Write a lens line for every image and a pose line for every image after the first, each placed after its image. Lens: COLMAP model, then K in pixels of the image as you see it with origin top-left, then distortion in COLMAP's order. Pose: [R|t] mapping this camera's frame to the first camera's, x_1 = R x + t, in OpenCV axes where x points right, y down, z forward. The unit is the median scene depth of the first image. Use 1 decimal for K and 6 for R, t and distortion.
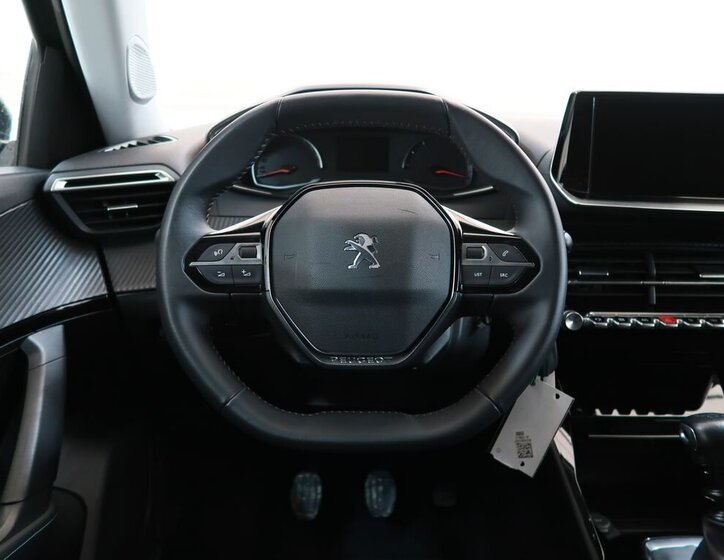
lens RADIAL K [[703.2, 0, 359.1], [0, 703.2, 274.5], [0, 0, 1]] dist [-0.031466, 0.000000]
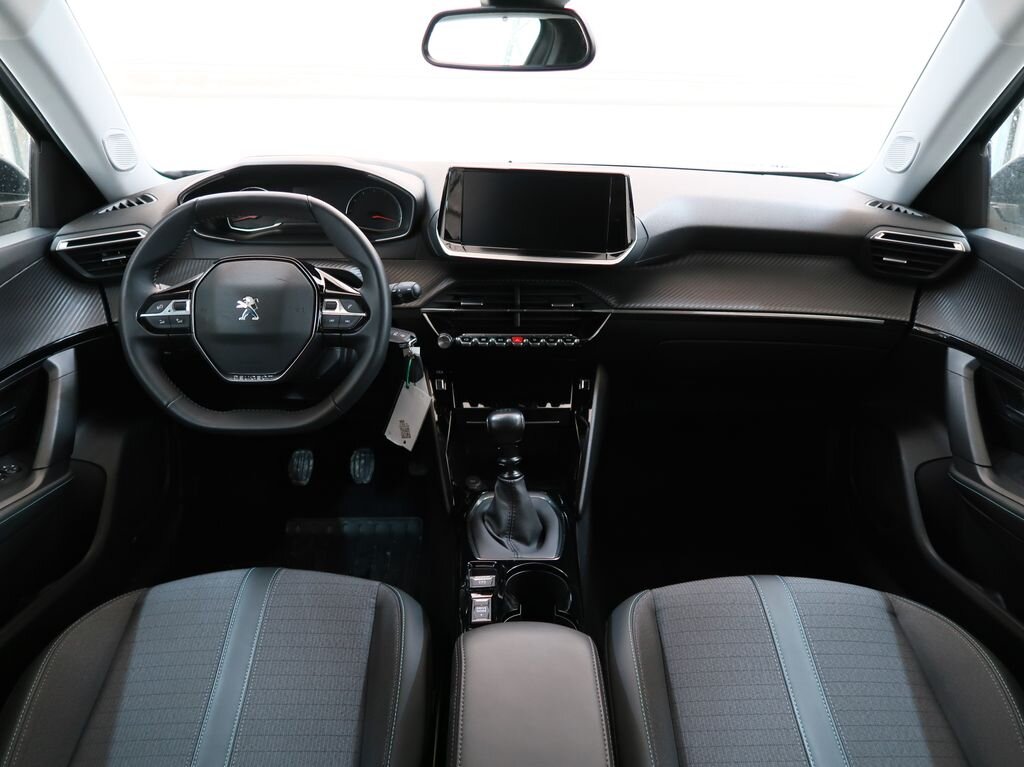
lens RADIAL K [[788.5, 0, 508.7], [0, 788.5, 380.5], [0, 0, 1]] dist [-0.039345, 0.009611]
pose [[0.999909, -0.005787, 0.012194, 0.421382], [0.003452, 0.983015, 0.183492, -0.145215], [-0.013048, -0.183433, 0.982946, -0.551645]]
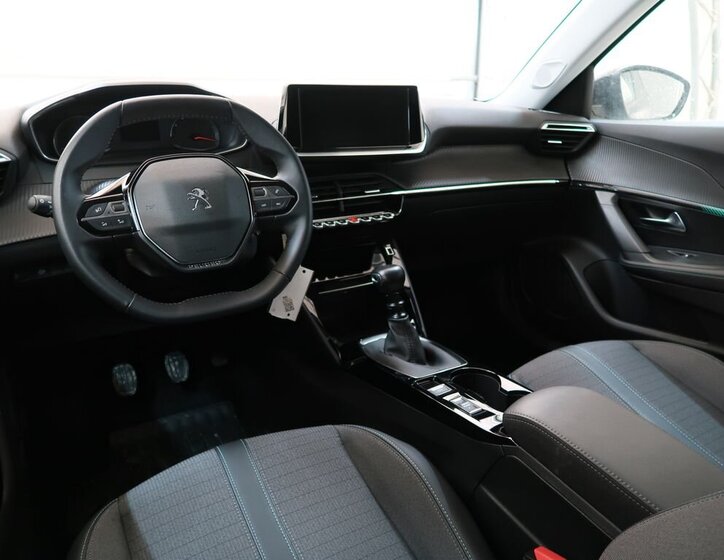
lens RADIAL K [[575.7, 0, 361.6], [0, 575.7, 278.1], [0, 0, 1]] dist [-0.037396, 0.006516]
pose [[0.865686, -0.168566, 0.471352, -0.250420], [0.103780, 0.981576, 0.160429, -0.020446], [-0.489711, -0.089964, 0.867231, -0.278556]]
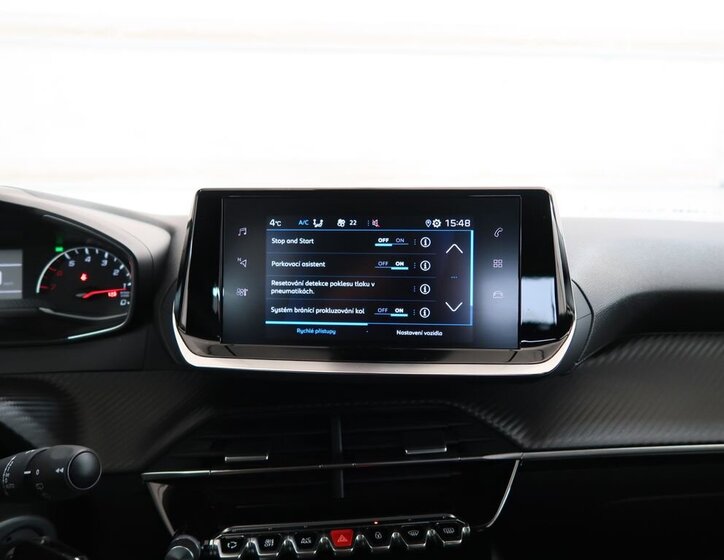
lens RADIAL K [[575.7, 0, 360.7], [0, 575.7, 280.7], [0, 0, 1]] dist [-0.037396, 0.006516]
pose [[0.995762, -0.034403, 0.085290, 0.438865], [0.039140, 0.997746, -0.054504, -0.147915], [-0.083223, 0.057611, 0.994864, 0.475688]]
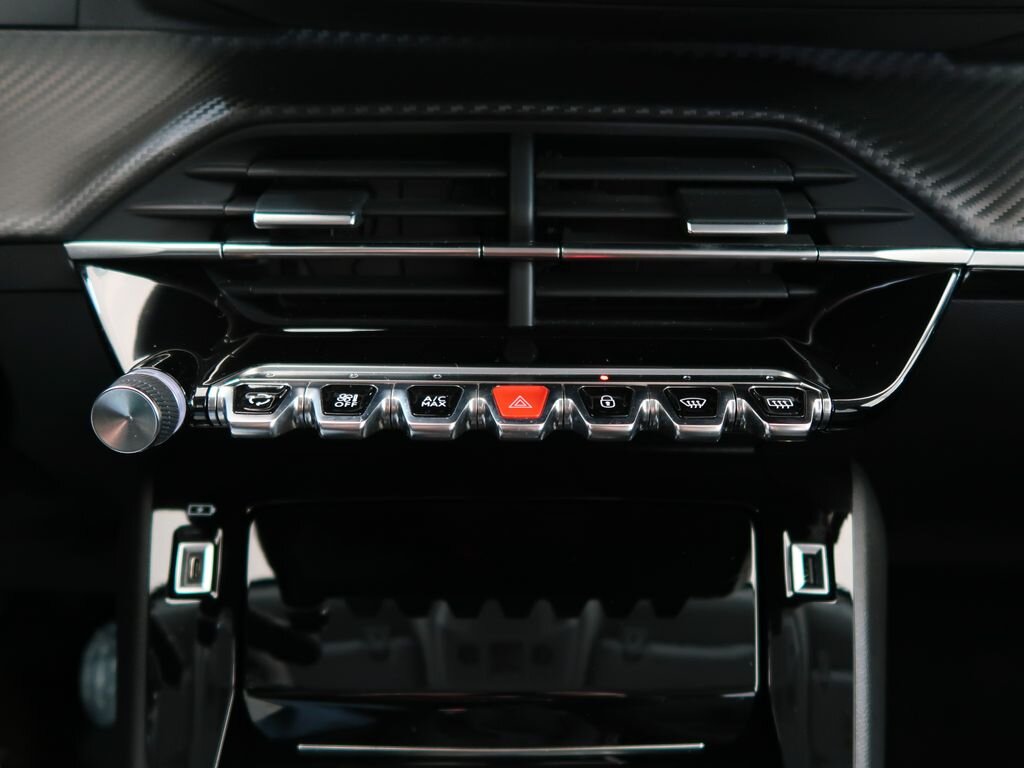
lens RADIAL K [[940.8, 0, 522.5], [0, 940.8, 378.8], [0, 0, 1]] dist [-0.037998, 0.000000]
pose [[0.999998, -0.000069, -0.001811, 0.460943], [0.000470, 0.975004, 0.222188, -0.024756], [0.001750, -0.222189, 0.975002, 0.672454]]
